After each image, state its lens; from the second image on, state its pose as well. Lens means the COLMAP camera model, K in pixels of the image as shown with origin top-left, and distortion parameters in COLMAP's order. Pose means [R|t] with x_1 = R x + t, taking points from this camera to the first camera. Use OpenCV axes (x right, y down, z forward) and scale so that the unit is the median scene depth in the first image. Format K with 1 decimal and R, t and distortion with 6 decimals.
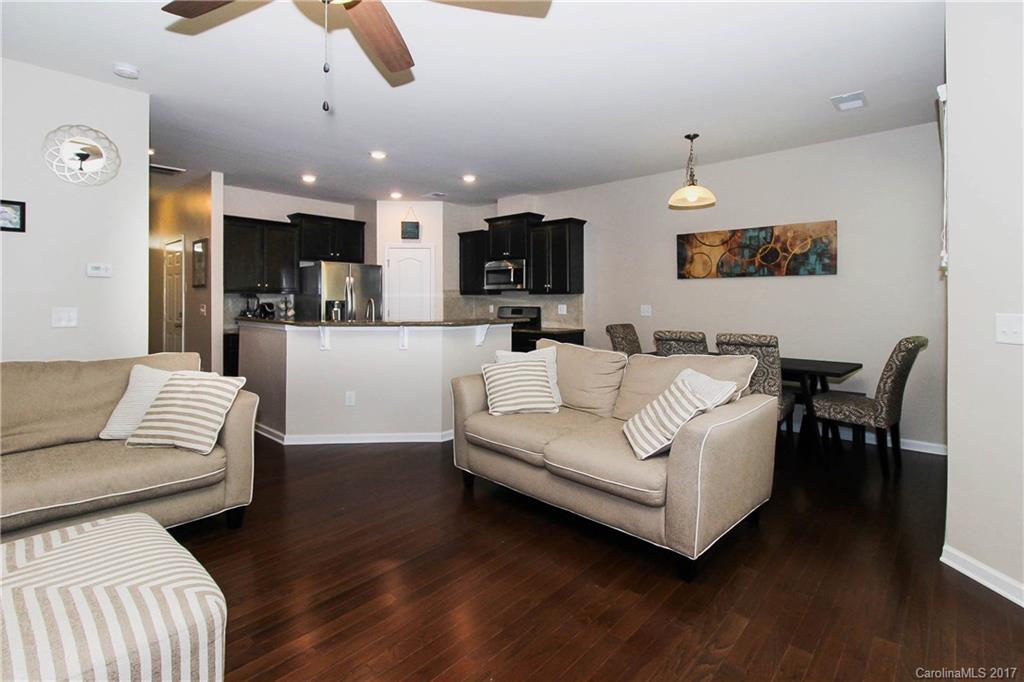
lens RADIAL K [[483.8, 0, 520.9], [0, 483.8, 298.1], [0, 0, 1]] dist [0.001193, -0.000188]
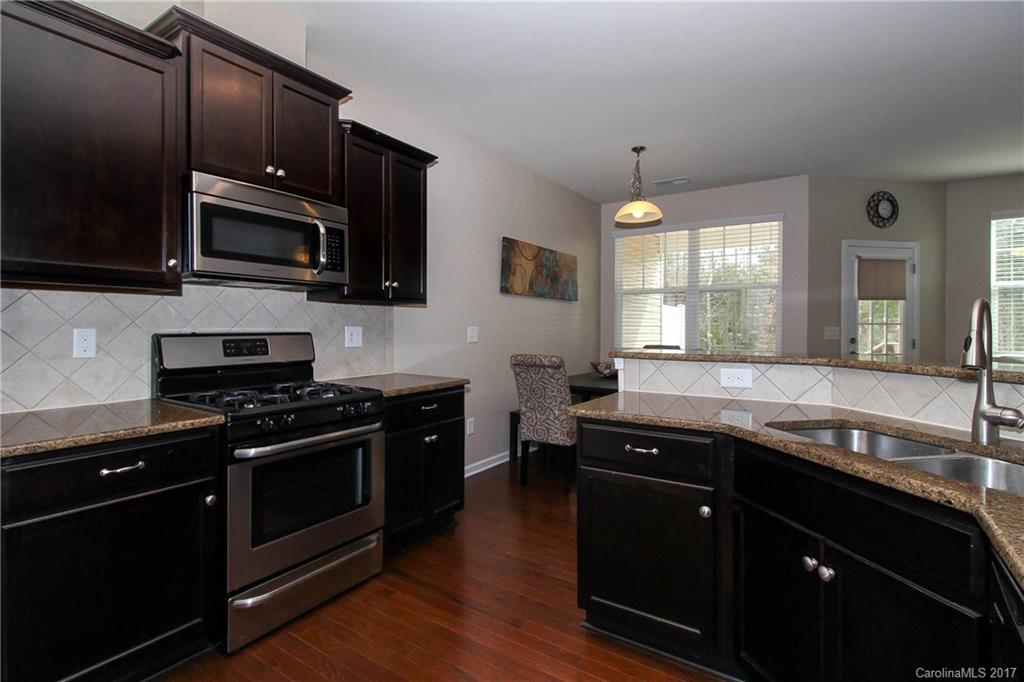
lens RADIAL K [[500.4, 0, 485.5], [0, 500.4, 334.6], [0, 0, 1]] dist [0.000188, -0.000420]
pose [[-0.107738, -0.012873, 0.994096, -0.533532], [-0.004362, 0.999913, 0.012476, 0.019485], [-0.994170, -0.002992, -0.107785, 1.245000]]
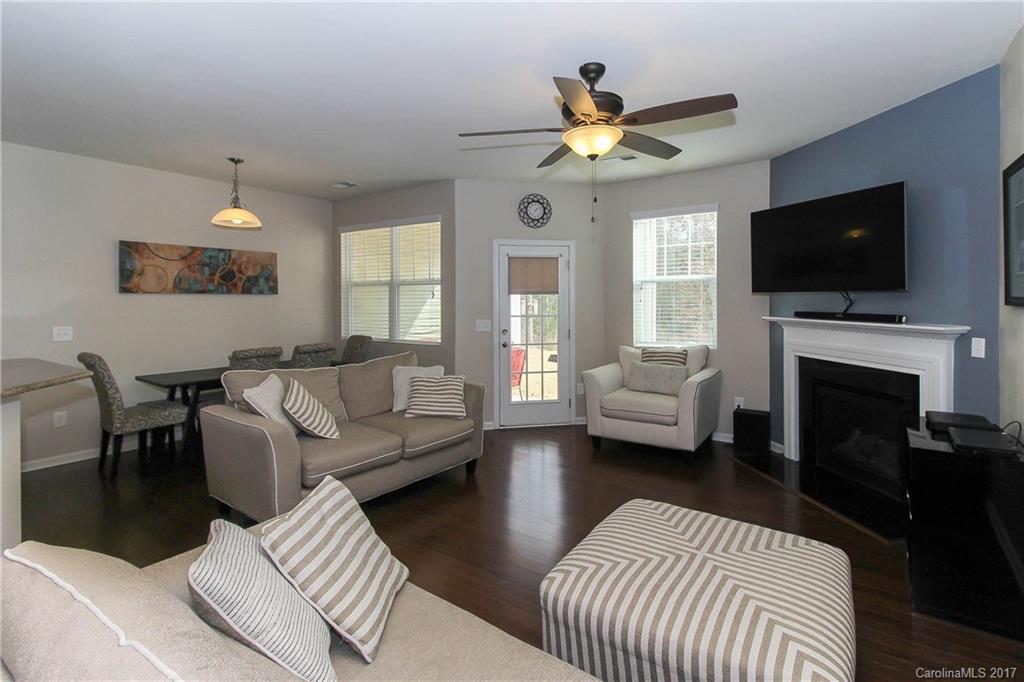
lens RADIAL K [[483.8, 0, 520.9], [0, 483.8, 298.1], [0, 0, 1]] dist [0.001193, -0.000188]
pose [[-0.125312, 0.001822, 0.992116, -0.666658], [-0.001098, 0.999997, -0.001975, -0.033699], [-0.992117, -0.001337, -0.125309, 0.463025]]
